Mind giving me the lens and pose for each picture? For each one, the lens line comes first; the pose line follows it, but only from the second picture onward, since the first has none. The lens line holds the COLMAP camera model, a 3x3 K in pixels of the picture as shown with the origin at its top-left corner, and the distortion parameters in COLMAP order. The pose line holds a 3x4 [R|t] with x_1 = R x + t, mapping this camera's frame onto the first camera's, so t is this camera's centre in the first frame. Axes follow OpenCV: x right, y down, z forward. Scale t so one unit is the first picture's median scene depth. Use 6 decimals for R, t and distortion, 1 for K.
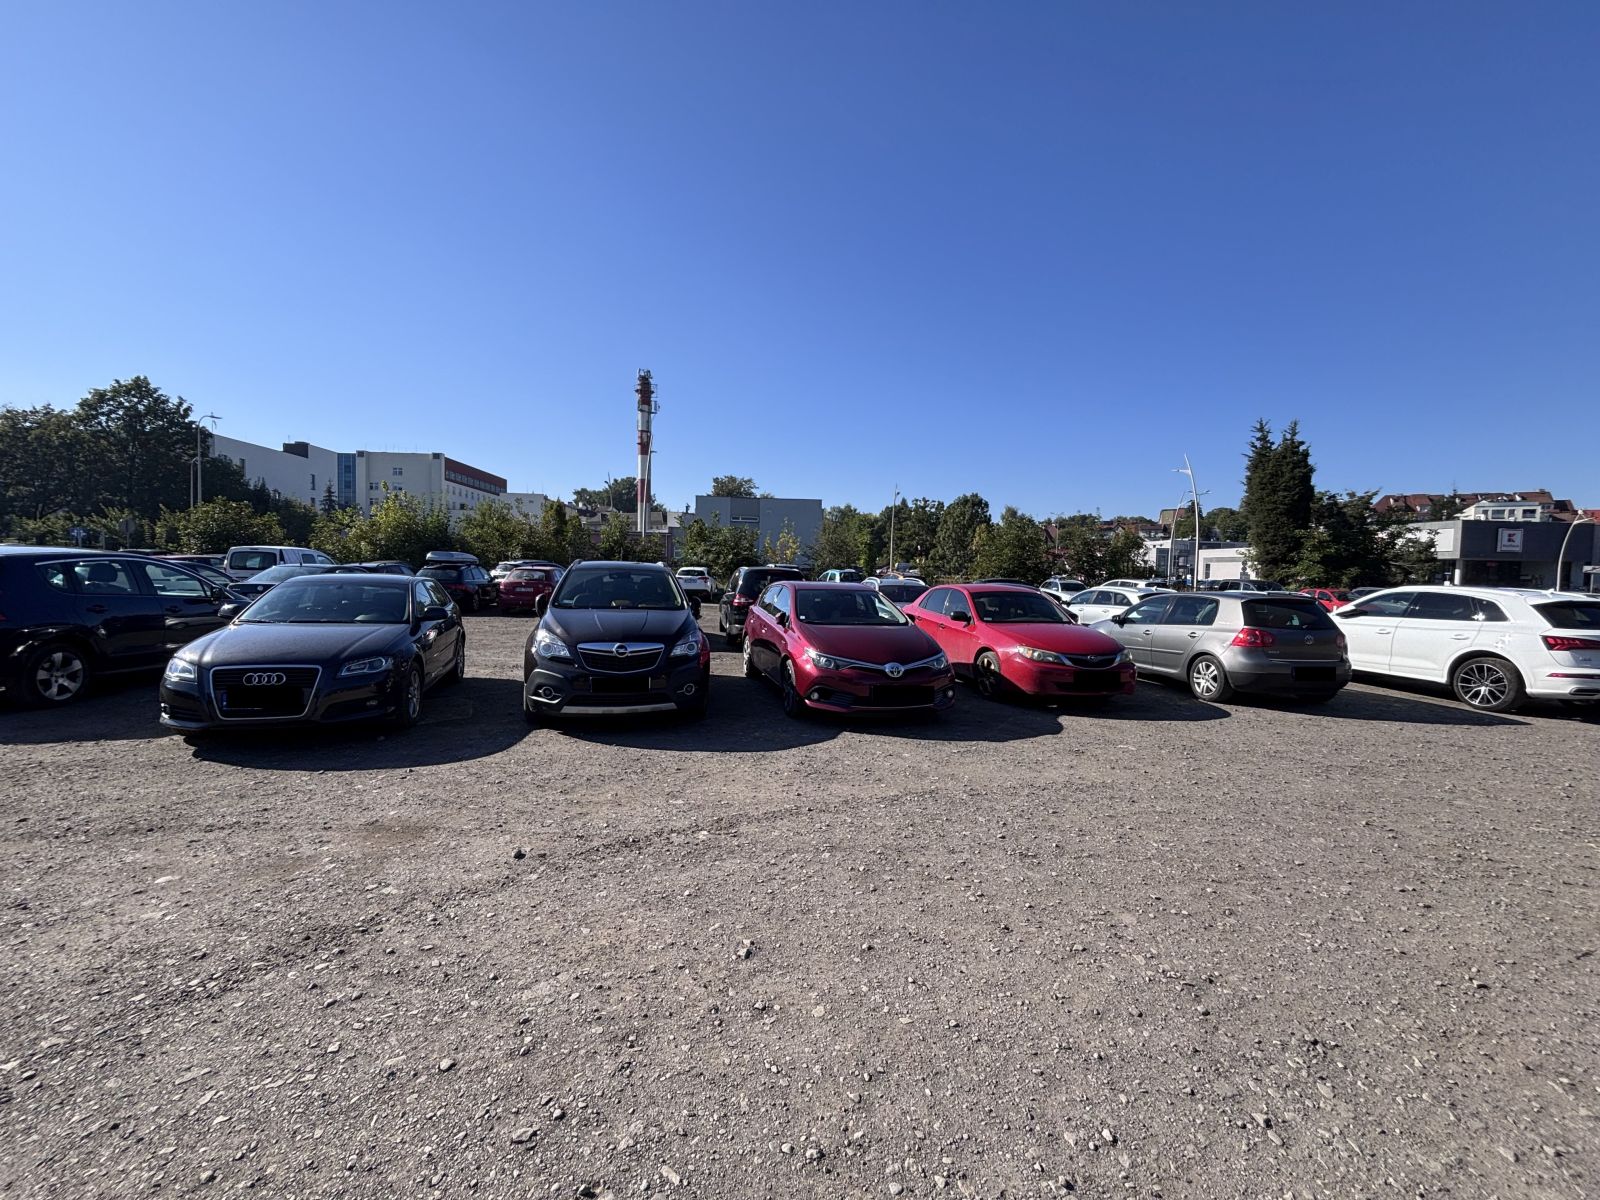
lens RADIAL K [[585.6, 0, 800.0], [0, 585.6, 600.0], [0, 0, 1]] dist [-0.031416, -0.000096]
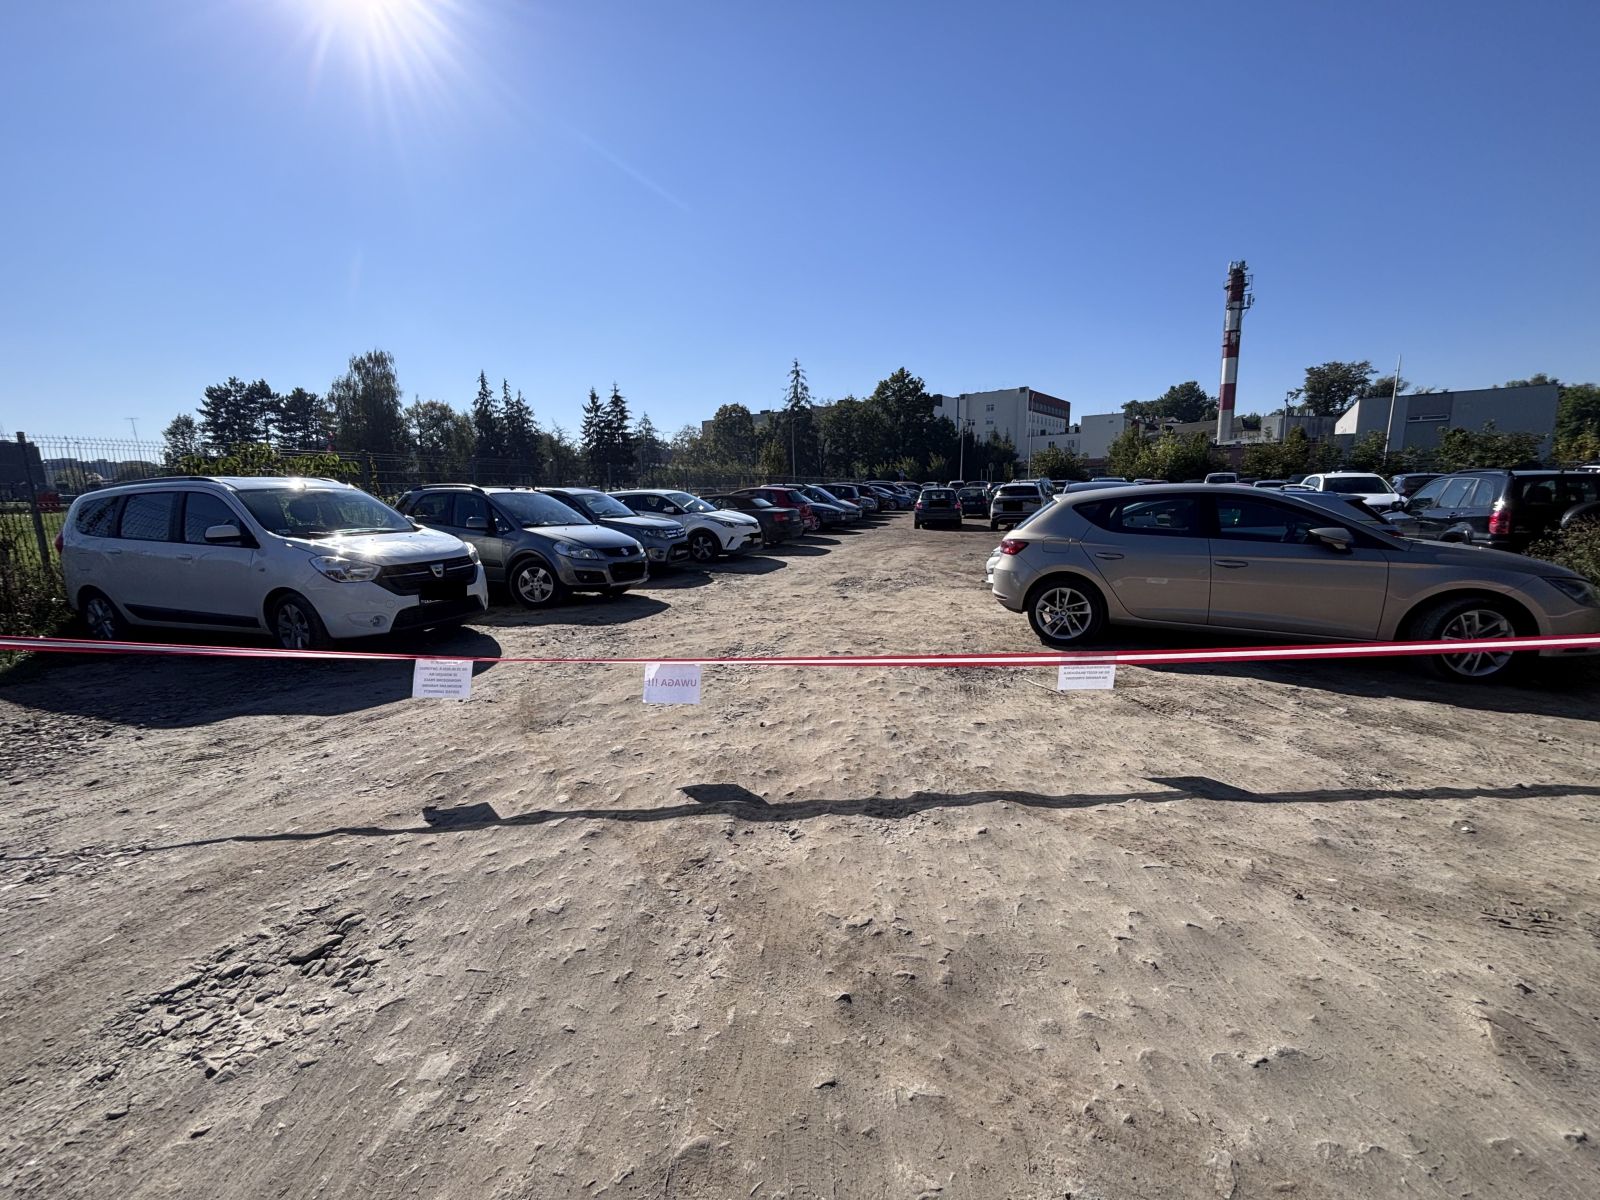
lens RADIAL K [[659.5, 0, 800.0], [0, 659.5, 600.0], [0, 0, 1]] dist [0.000746, -0.004885]
pose [[0.748078, 0.068969, -0.660017, -0.060897], [0.005767, 0.993871, 0.110391, 0.016549], [0.663586, -0.086387, 0.743096, -0.274856]]
